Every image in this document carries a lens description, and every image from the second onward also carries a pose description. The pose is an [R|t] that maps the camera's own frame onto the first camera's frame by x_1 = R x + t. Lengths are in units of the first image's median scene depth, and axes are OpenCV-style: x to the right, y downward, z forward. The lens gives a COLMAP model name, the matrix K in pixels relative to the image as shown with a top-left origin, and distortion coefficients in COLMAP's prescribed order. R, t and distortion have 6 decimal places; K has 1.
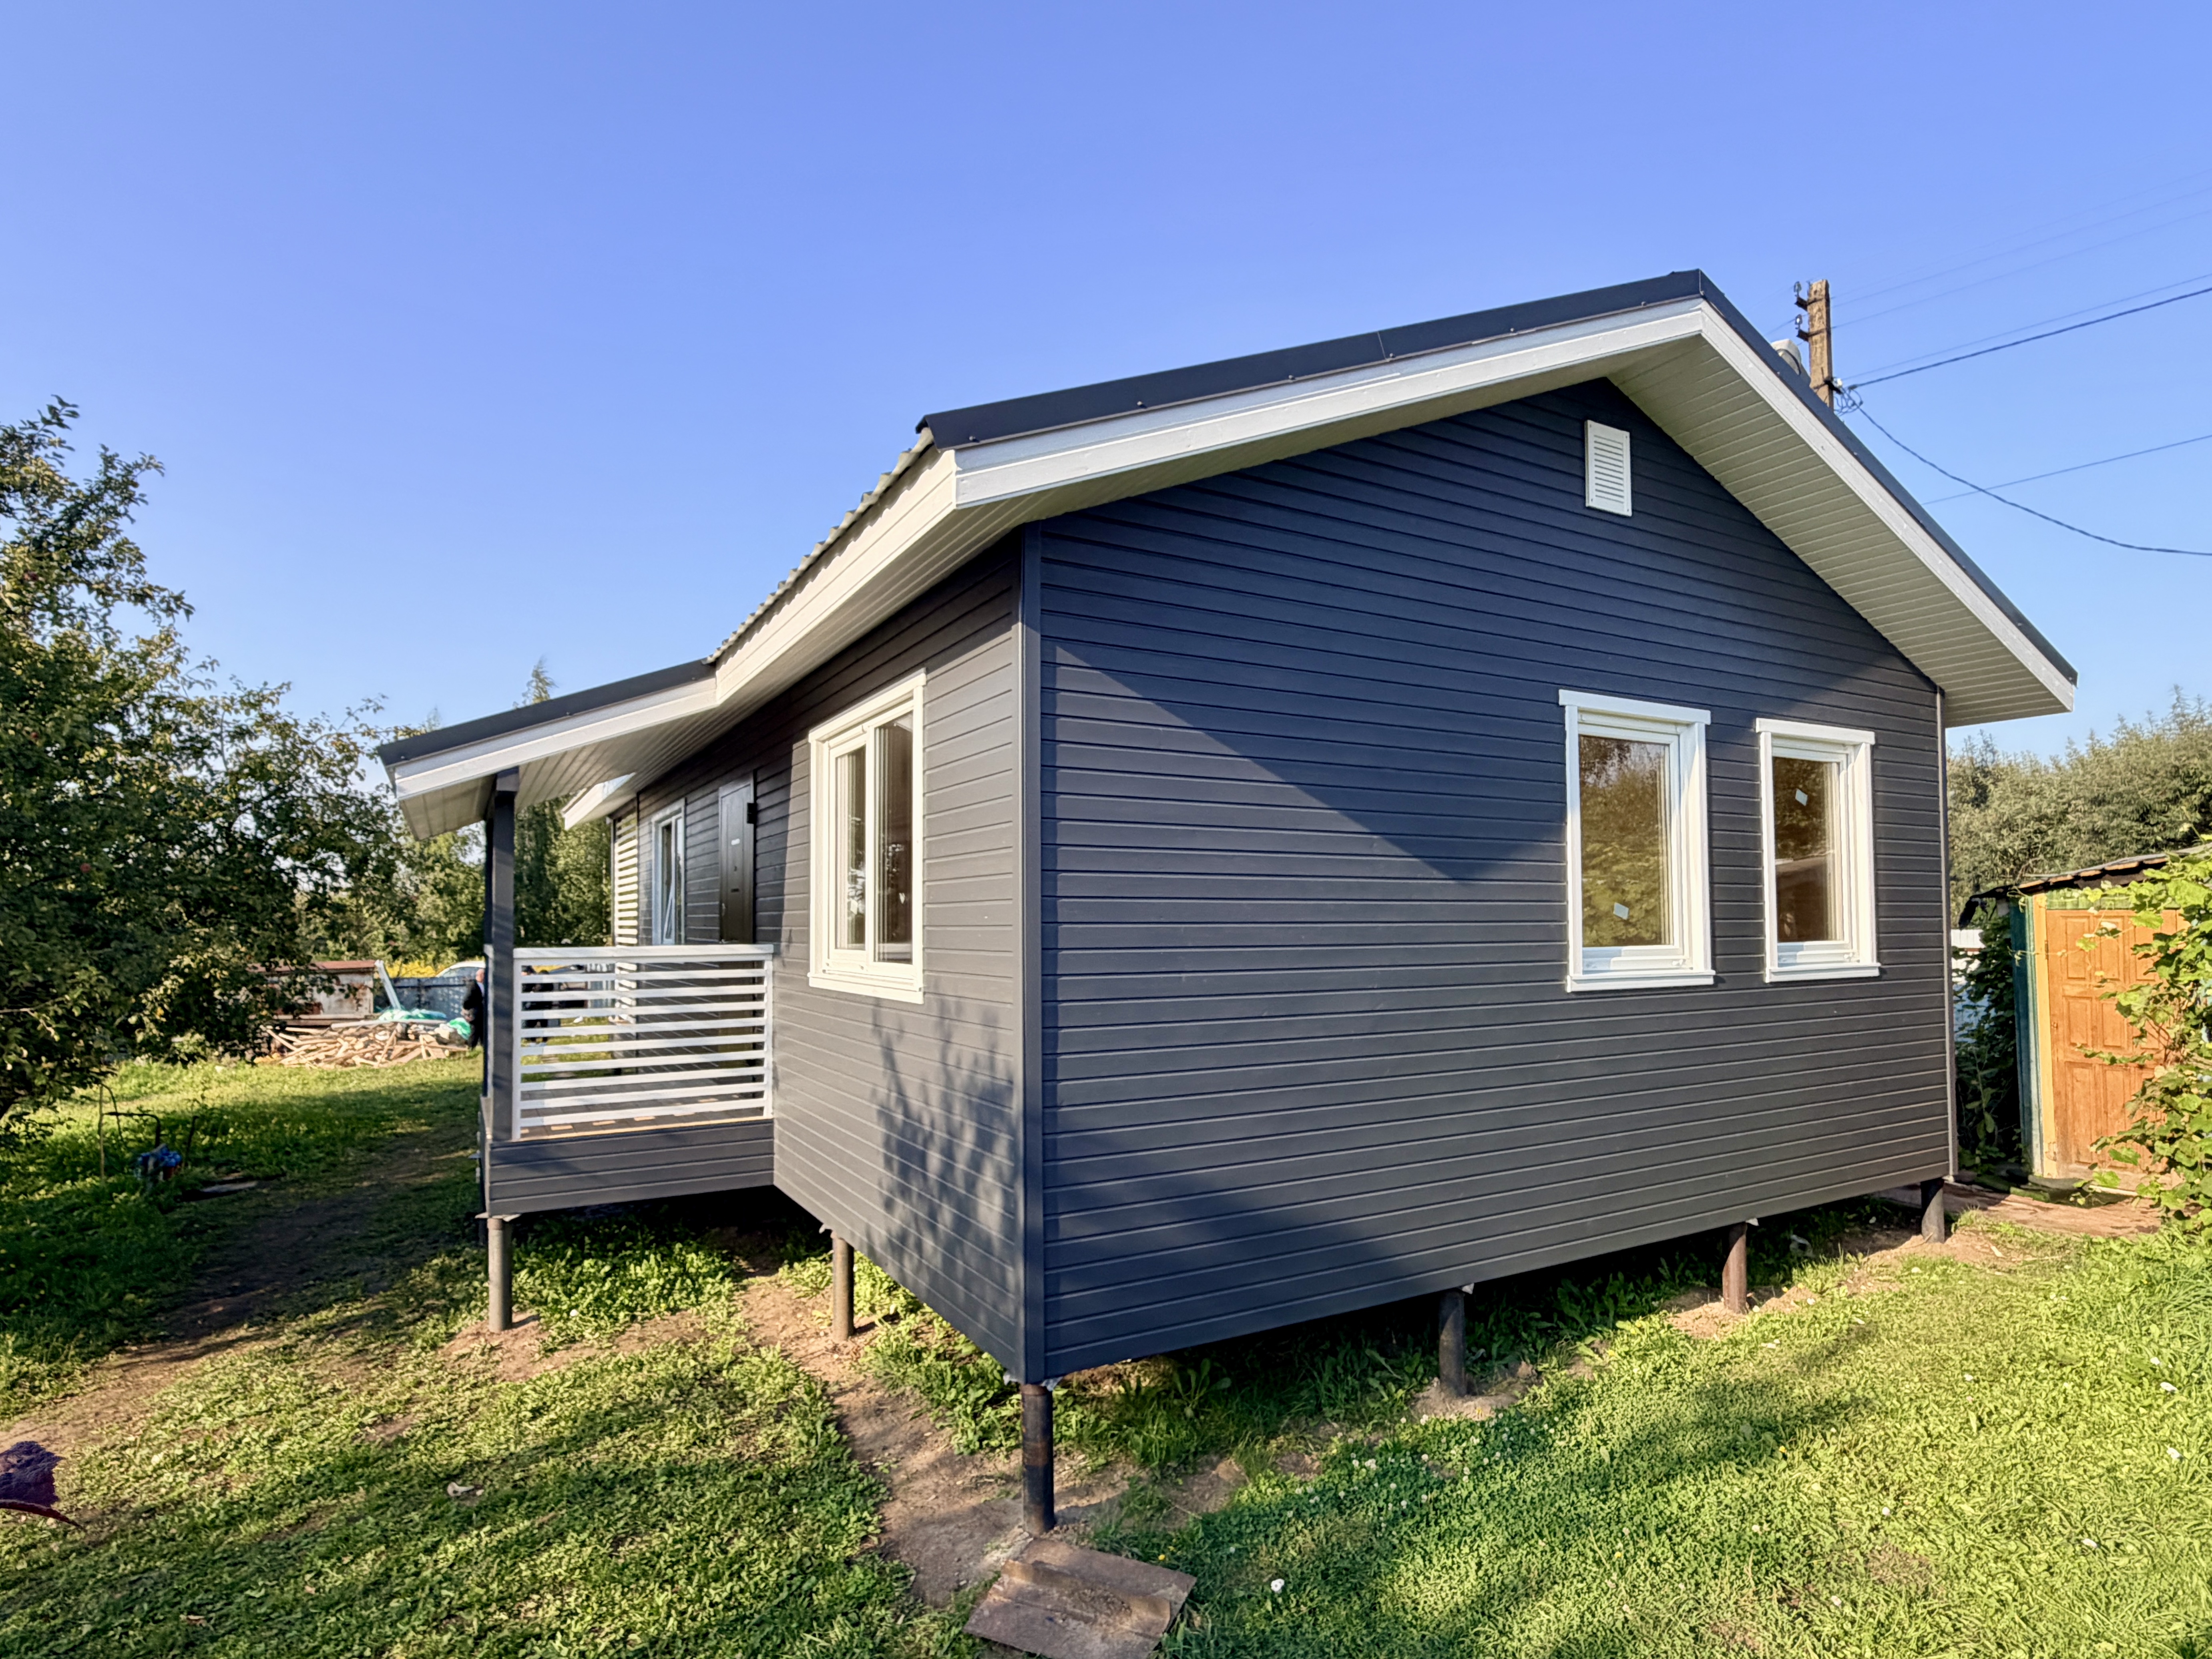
lens RADIAL K [[1110.2, 0, 1106.0], [0, 1110.2, 829.5], [0, 0, 1]] dist [0.017068, 0.000401]
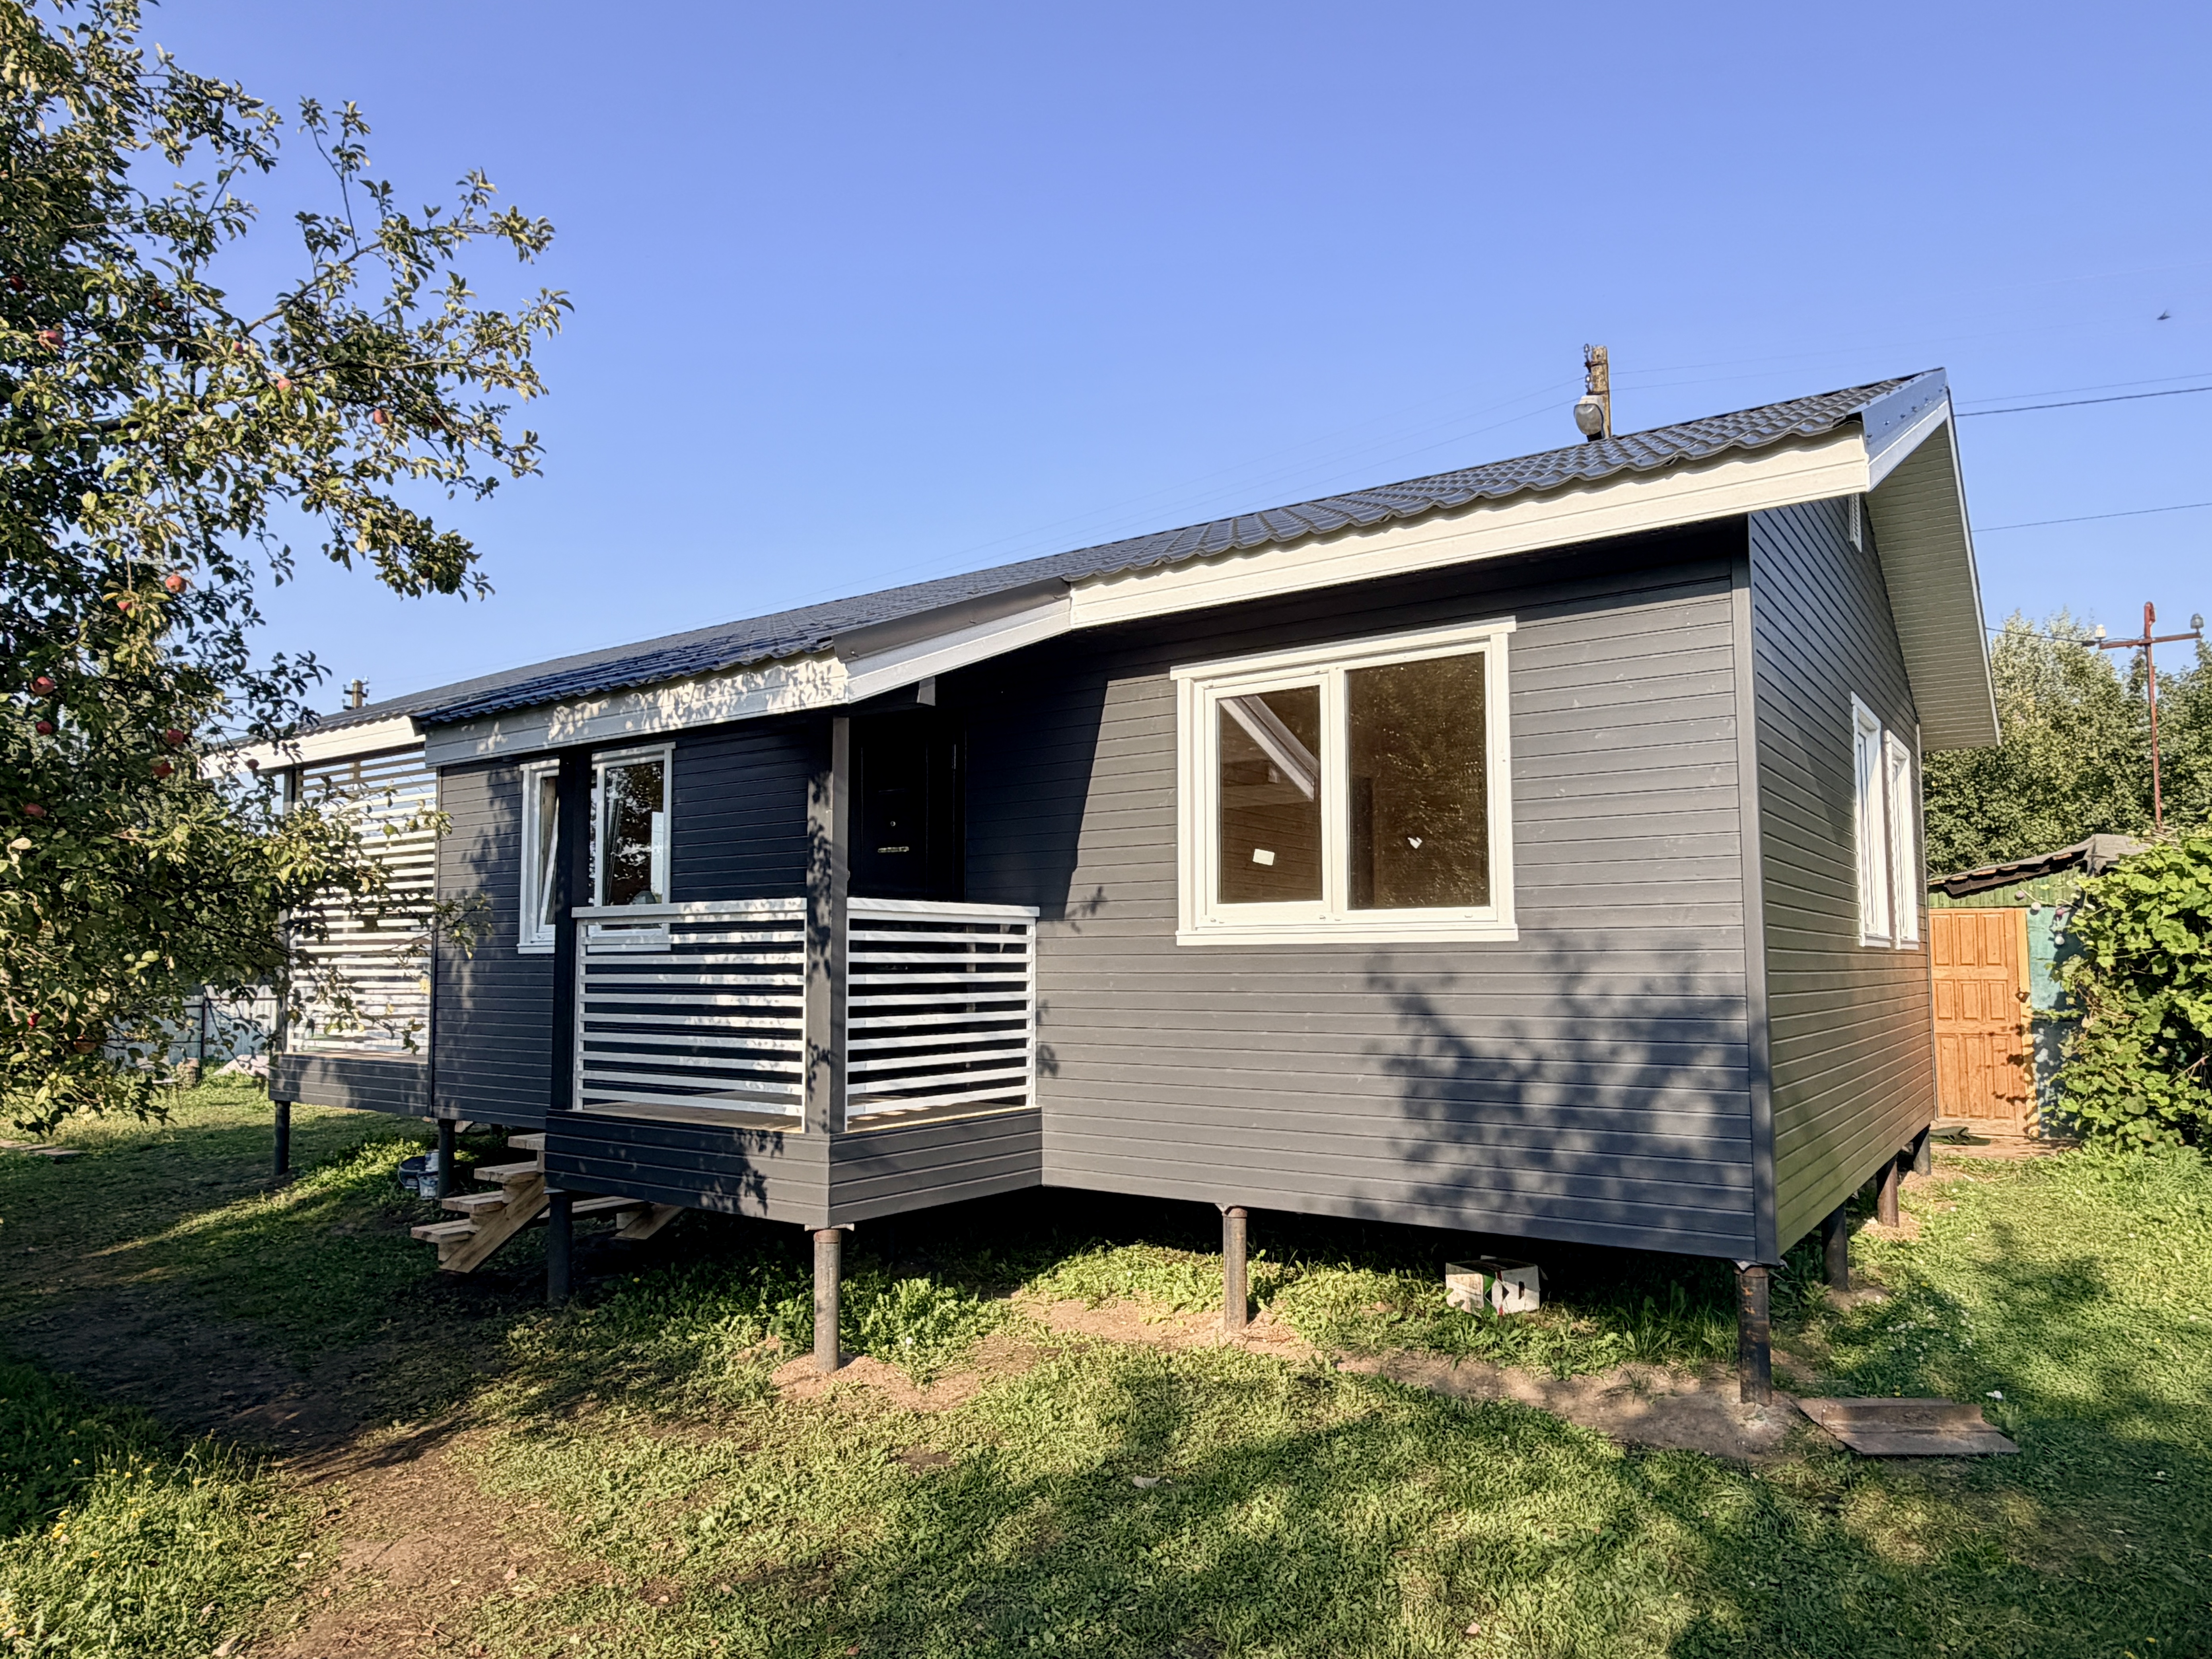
lens RADIAL K [[1346.7, 0, 1105.8], [0, 1346.7, 814.2], [0, 0, 1]] dist [0.004960, -0.000441]
pose [[0.902909, 0.050221, 0.426887, -0.799525], [-0.040380, 0.998669, -0.032081, 0.072085], [-0.427930, 0.011728, 0.903736, 0.035820]]
